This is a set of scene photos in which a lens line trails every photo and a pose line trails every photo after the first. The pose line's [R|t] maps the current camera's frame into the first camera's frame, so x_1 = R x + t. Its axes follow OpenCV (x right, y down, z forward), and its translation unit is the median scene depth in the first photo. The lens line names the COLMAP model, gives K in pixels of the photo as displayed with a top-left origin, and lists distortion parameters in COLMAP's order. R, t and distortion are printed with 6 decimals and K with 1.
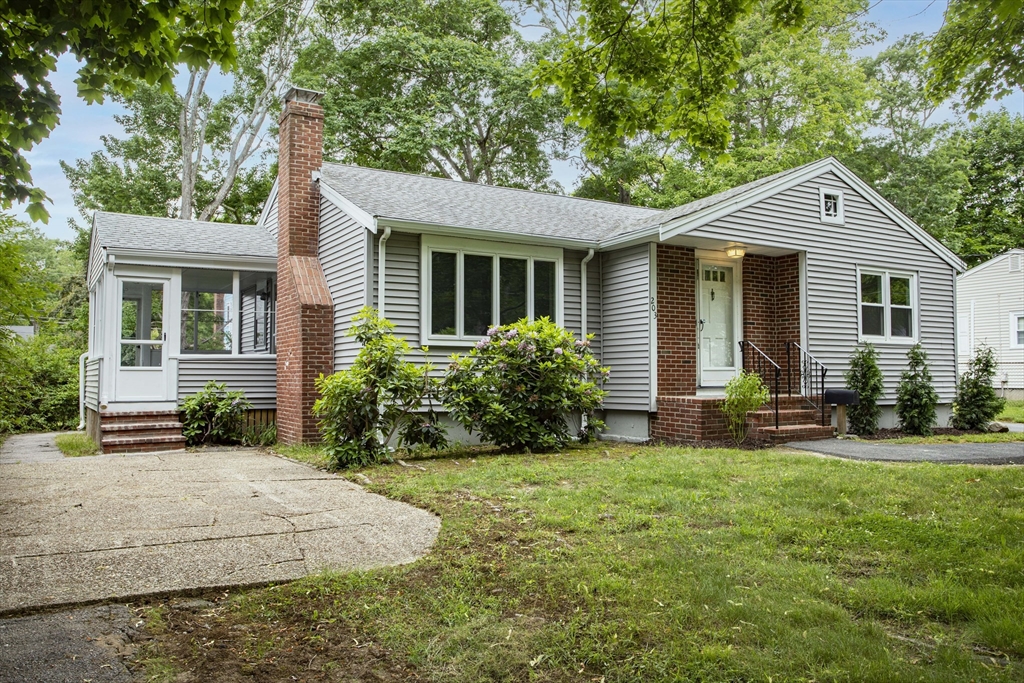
lens RADIAL K [[773.3, 0, 512.0], [0, 773.3, 341.5], [0, 0, 1]] dist [-0.013496, -0.002377]
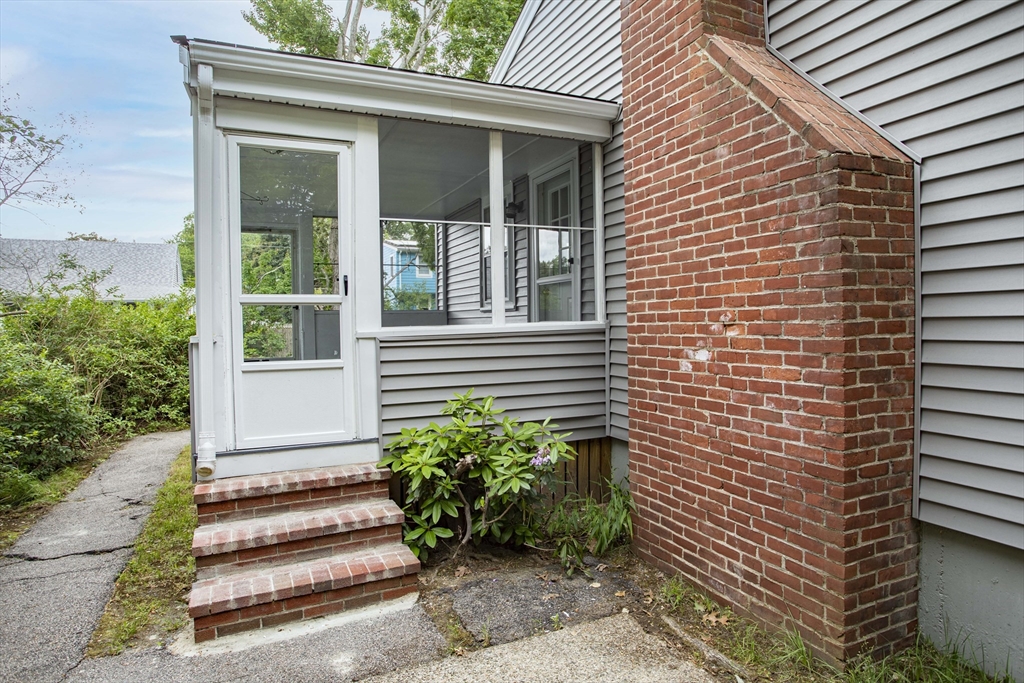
lens RADIAL K [[586.0, 0, 512.0], [0, 586.0, 341.5], [0, 0, 1]] dist [-0.061060, -0.000292]
pose [[0.993389, -0.009905, -0.114369, -0.335071], [0.019020, 0.996702, 0.078884, 0.000782], [0.113210, -0.080538, 0.990301, 0.718487]]
